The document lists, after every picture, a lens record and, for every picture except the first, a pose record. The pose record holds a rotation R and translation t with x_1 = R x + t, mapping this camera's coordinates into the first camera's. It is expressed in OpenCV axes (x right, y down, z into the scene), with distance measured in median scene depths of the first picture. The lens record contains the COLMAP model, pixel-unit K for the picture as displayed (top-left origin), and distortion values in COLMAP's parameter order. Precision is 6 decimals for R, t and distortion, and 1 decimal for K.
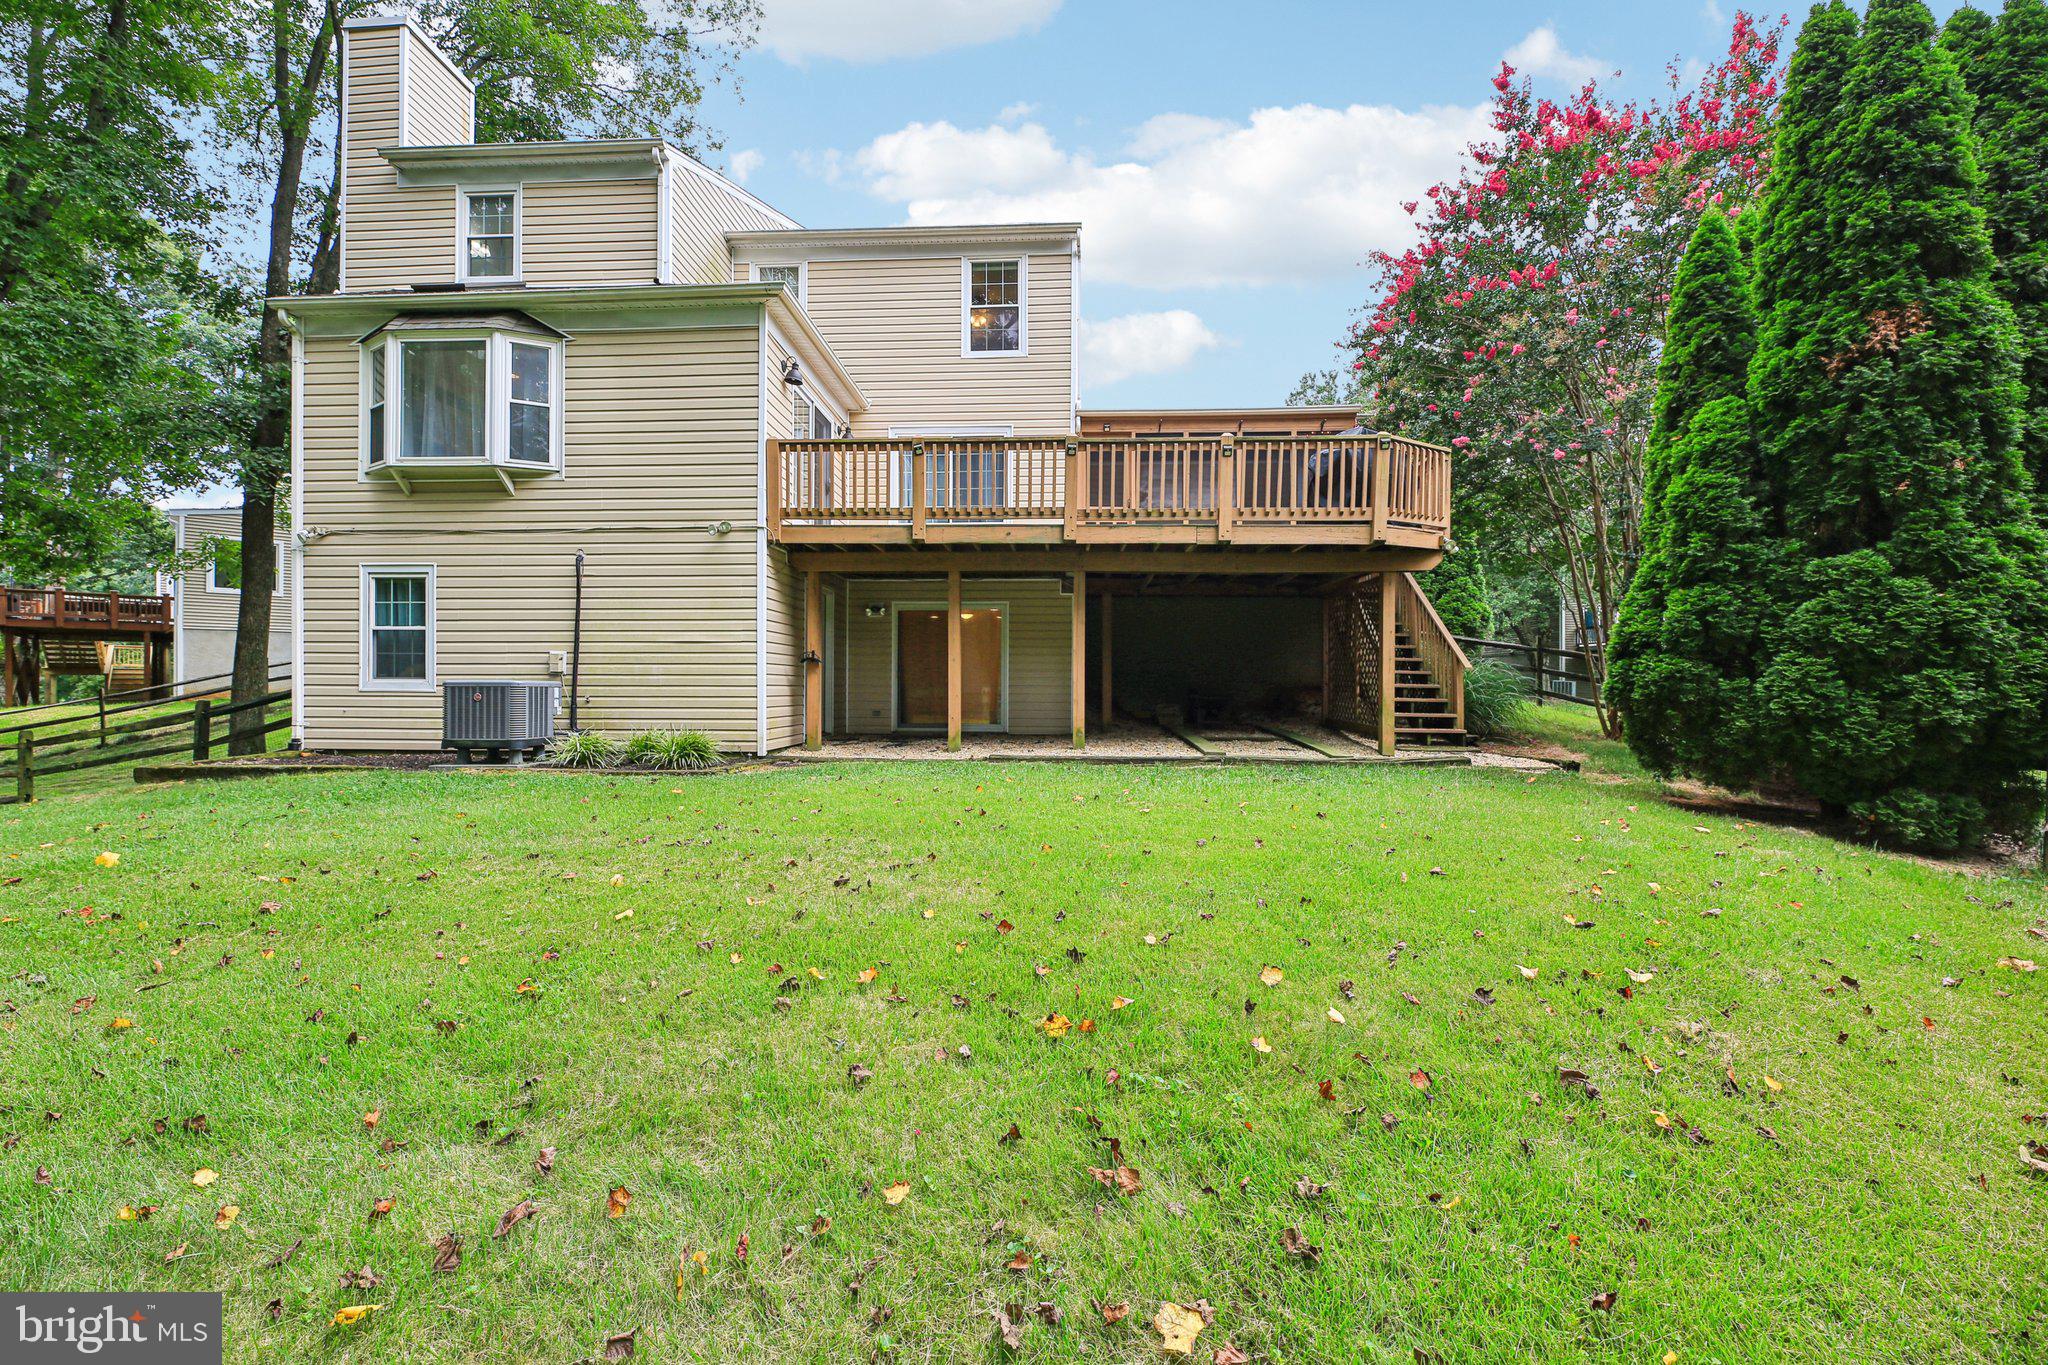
lens RADIAL K [[845.0, 0, 1026.3], [0, 845.0, 687.6], [0, 0, 1]] dist [-0.003909, -0.000703]
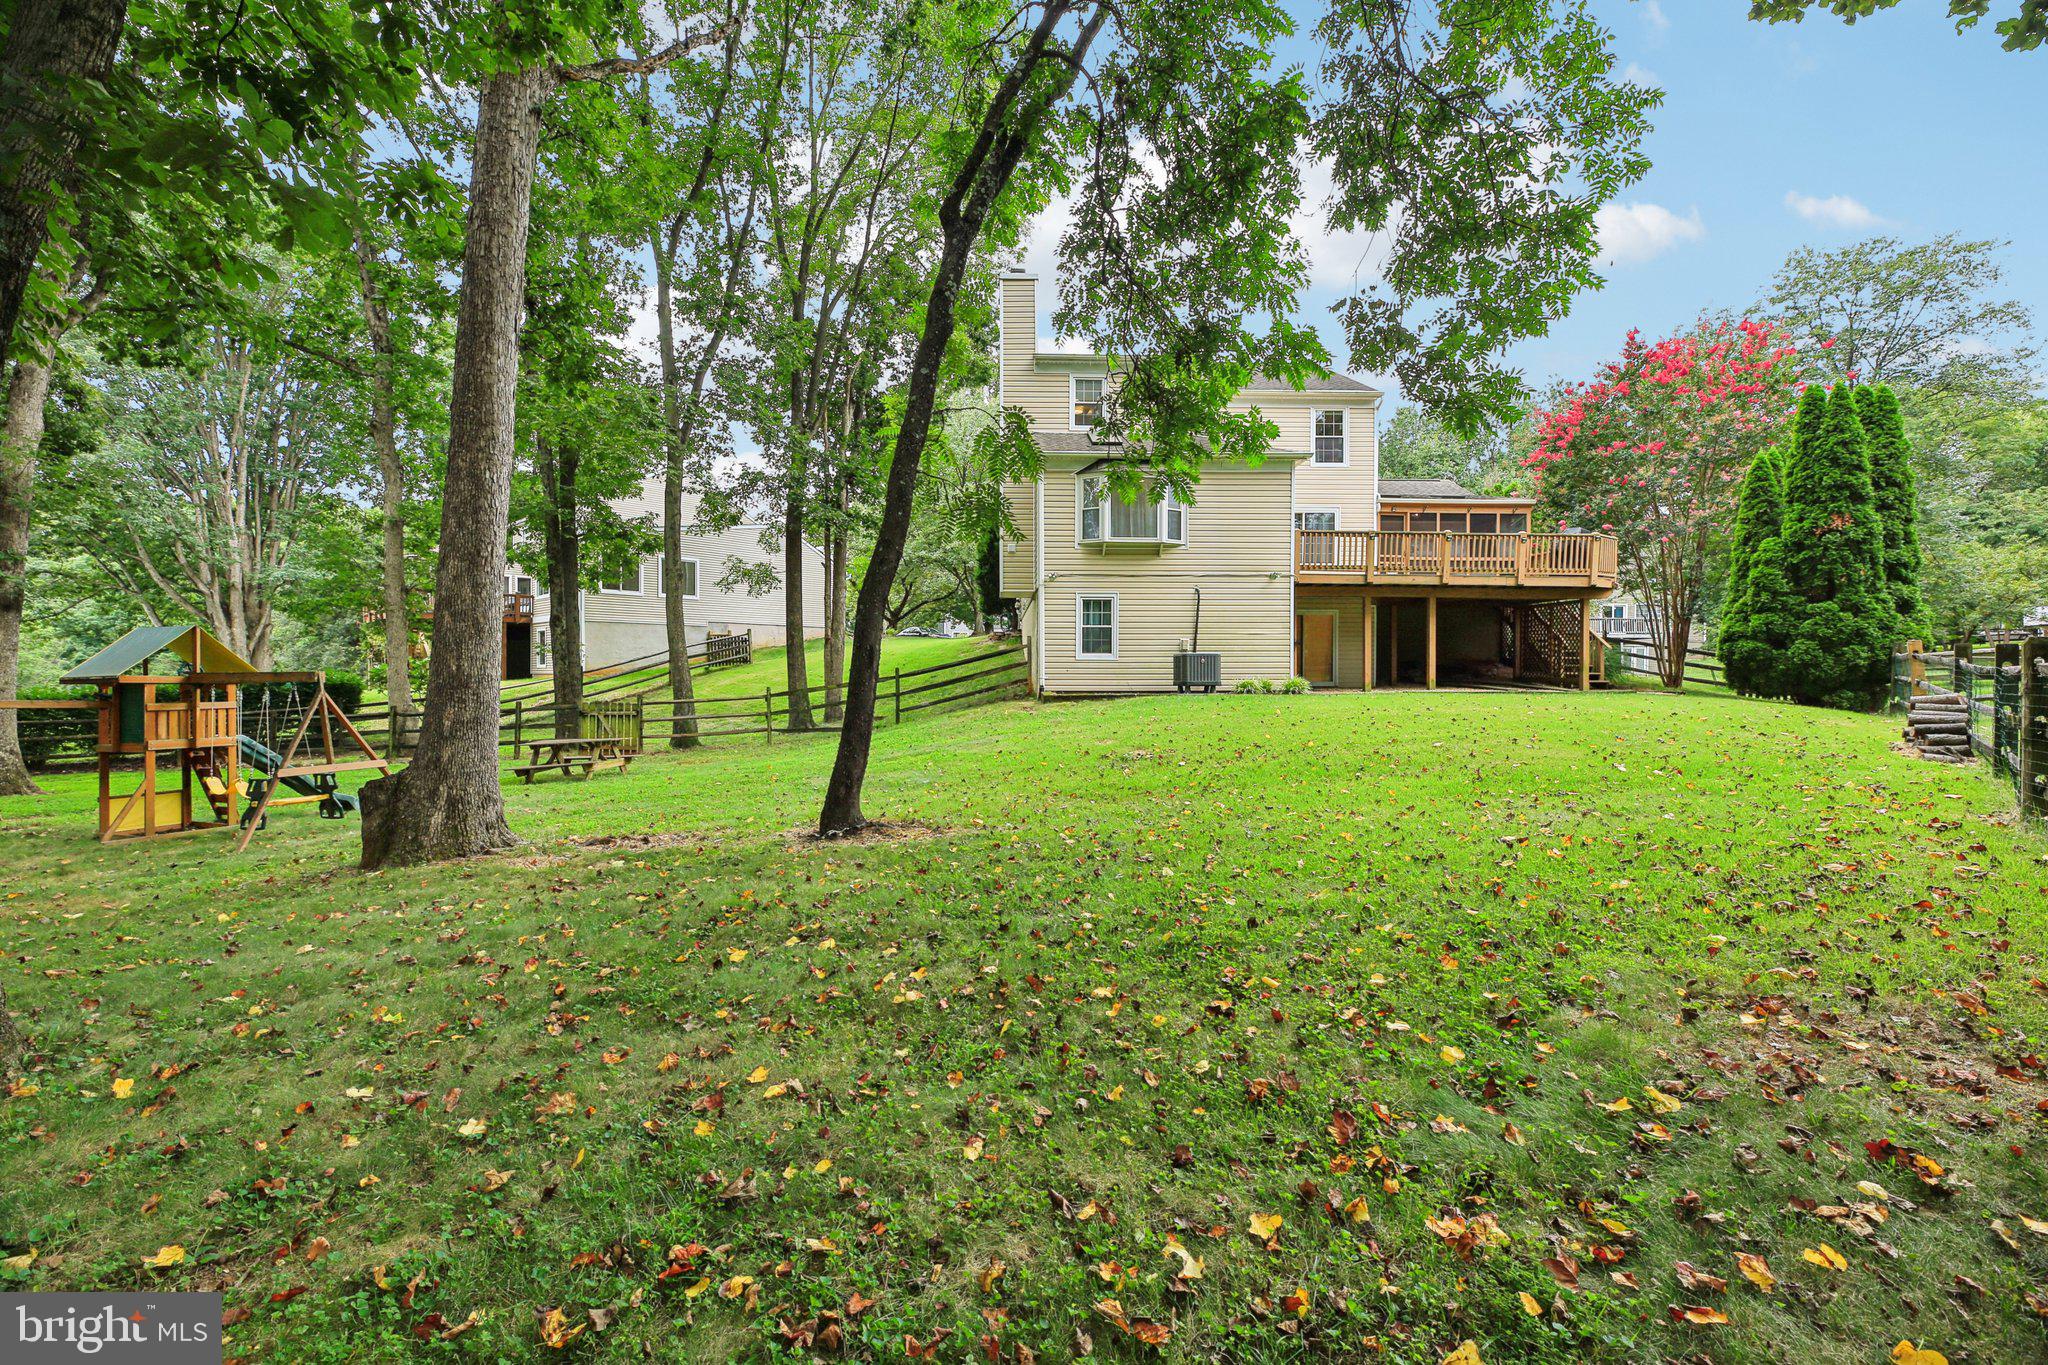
lens RADIAL K [[845.0, 0, 1010.0], [0, 845.0, 678.2], [0, 0, 1]] dist [-0.003909, -0.000703]
pose [[0.996469, -0.004666, 0.083827, -1.652491], [0.003910, 0.999950, 0.009183, 0.041808], [-0.083866, -0.008823, 0.996438, -1.315967]]
